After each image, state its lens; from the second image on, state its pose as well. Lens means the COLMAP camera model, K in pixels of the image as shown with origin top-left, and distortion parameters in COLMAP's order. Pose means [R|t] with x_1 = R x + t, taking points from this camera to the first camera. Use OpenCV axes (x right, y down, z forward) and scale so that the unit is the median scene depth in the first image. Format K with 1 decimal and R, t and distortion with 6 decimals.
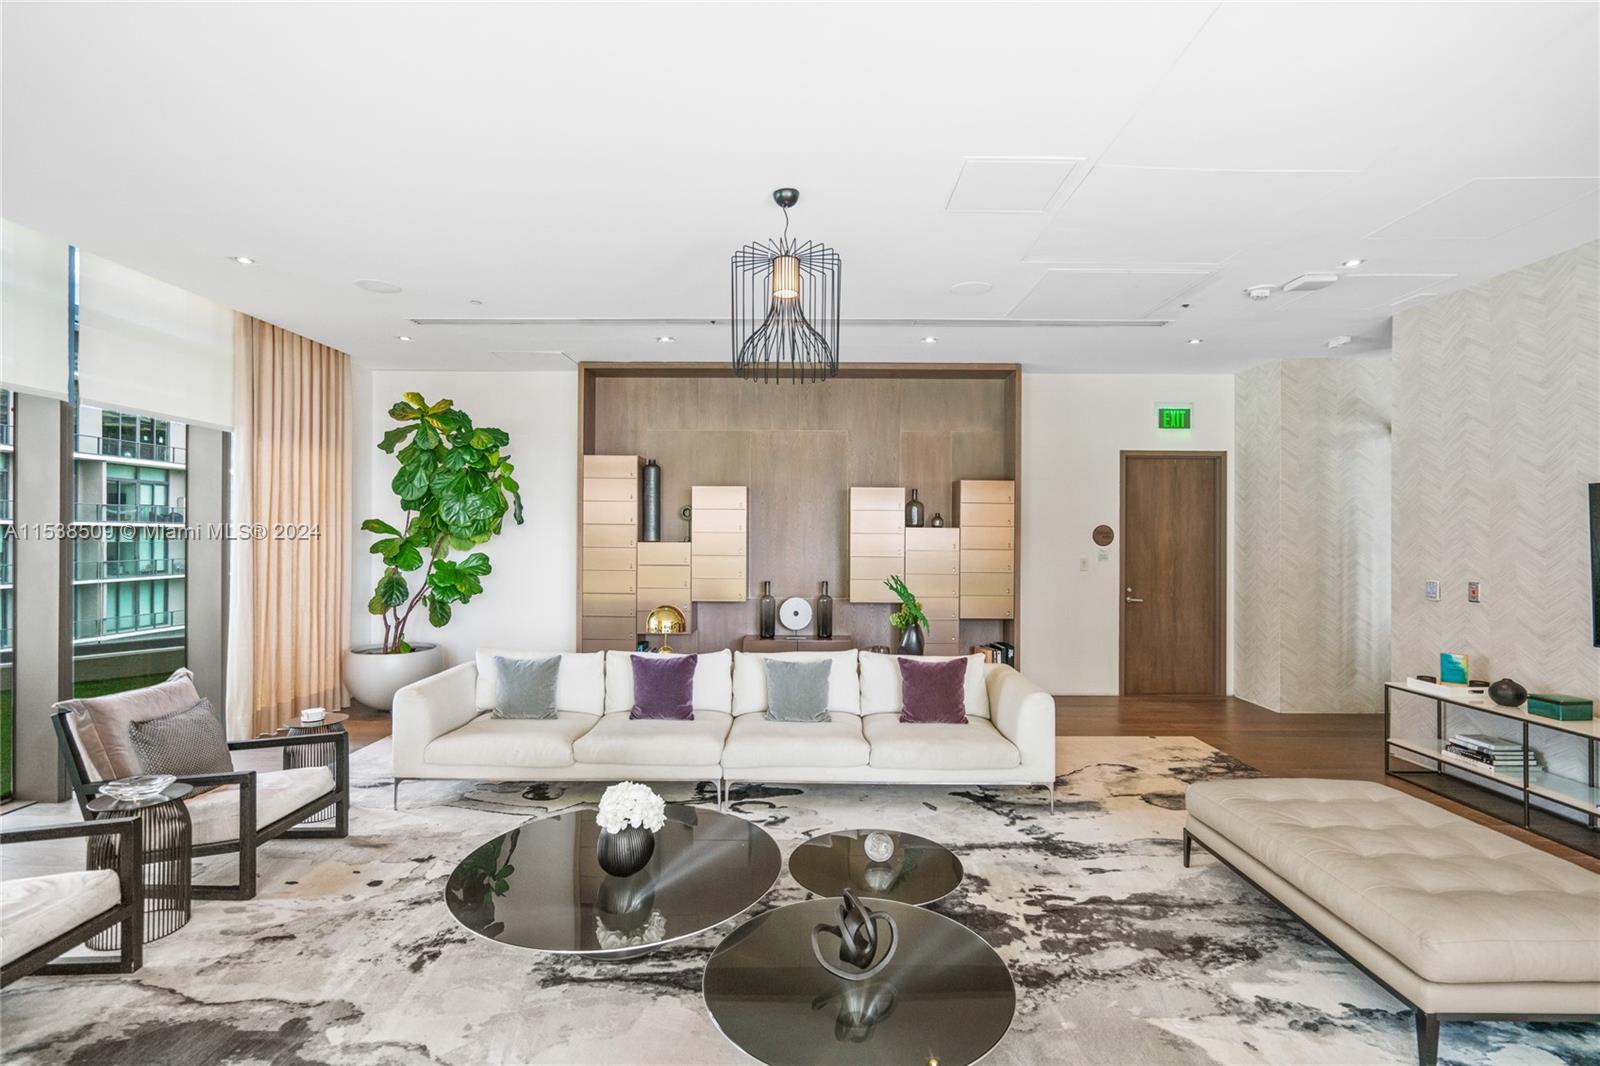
lens RADIAL K [[727.4, 0, 804.0], [0, 727.4, 534.5], [0, 0, 1]] dist [0.000748, 0.000241]
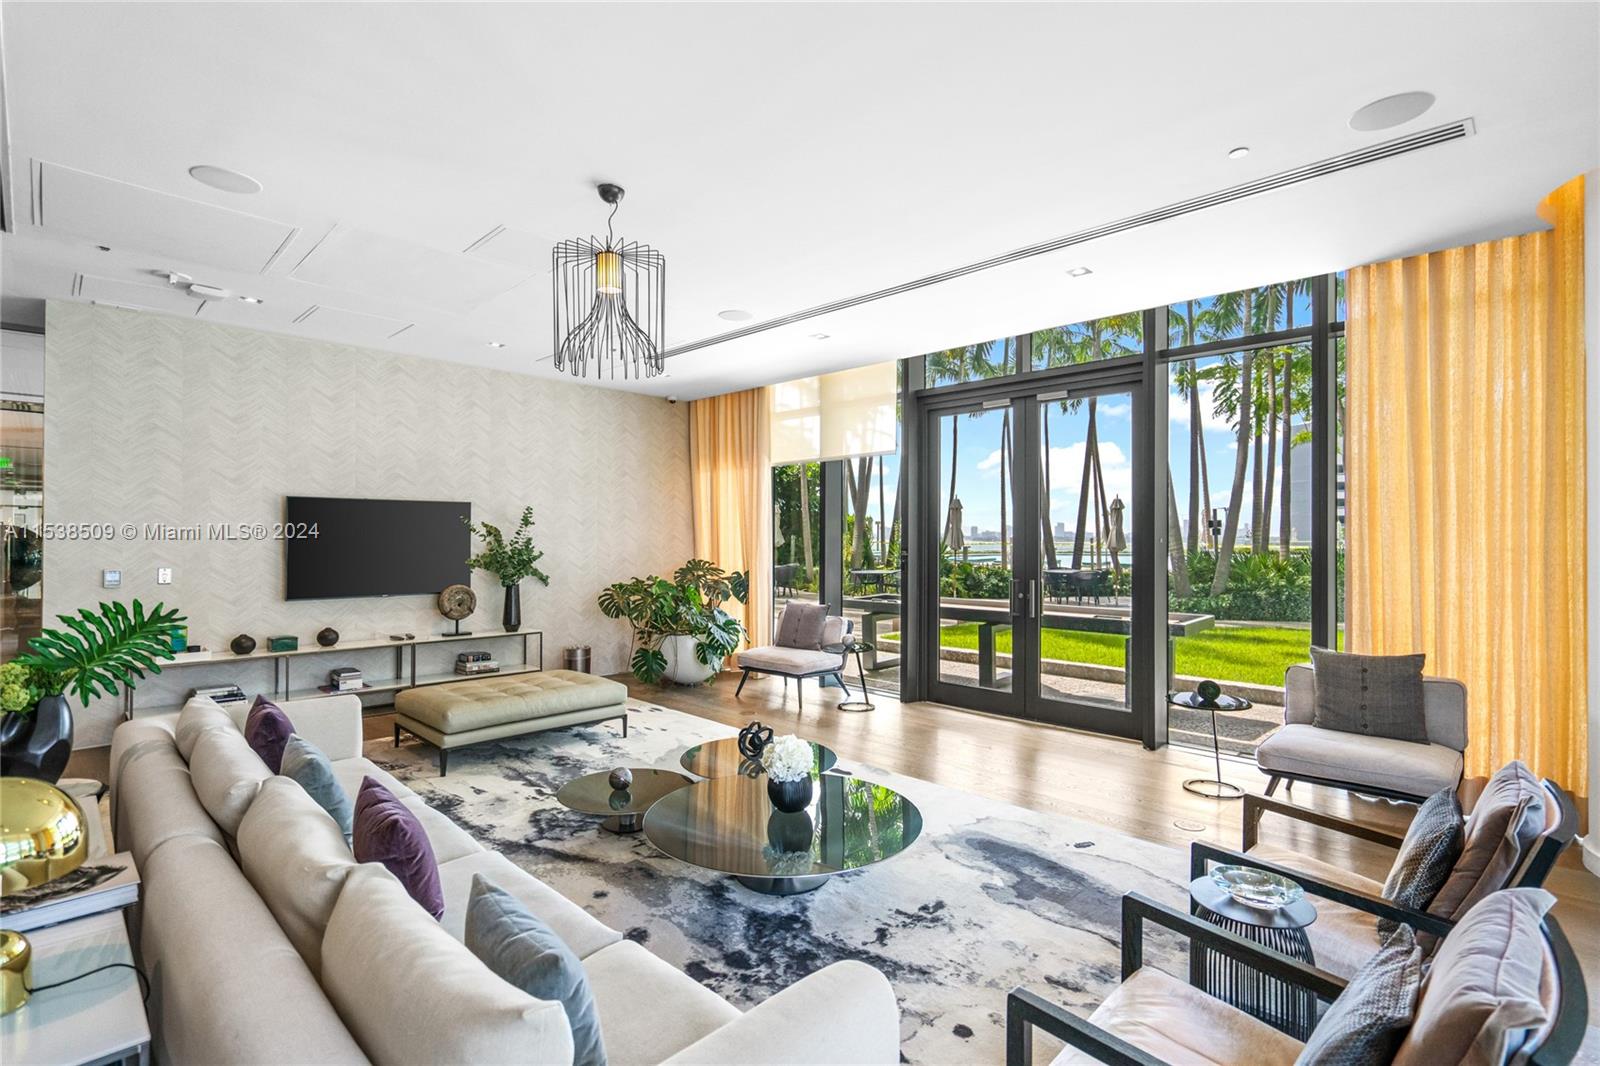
lens RADIAL K [[727.4, 0, 804.0], [0, 727.4, 538.3], [0, 0, 1]] dist [0.000748, 0.000241]
pose [[-0.707760, -0.008745, 0.706399, -1.097063], [-0.011218, 0.999936, 0.001139, 0.007628], [-0.706364, -0.007119, -0.707813, 1.817315]]
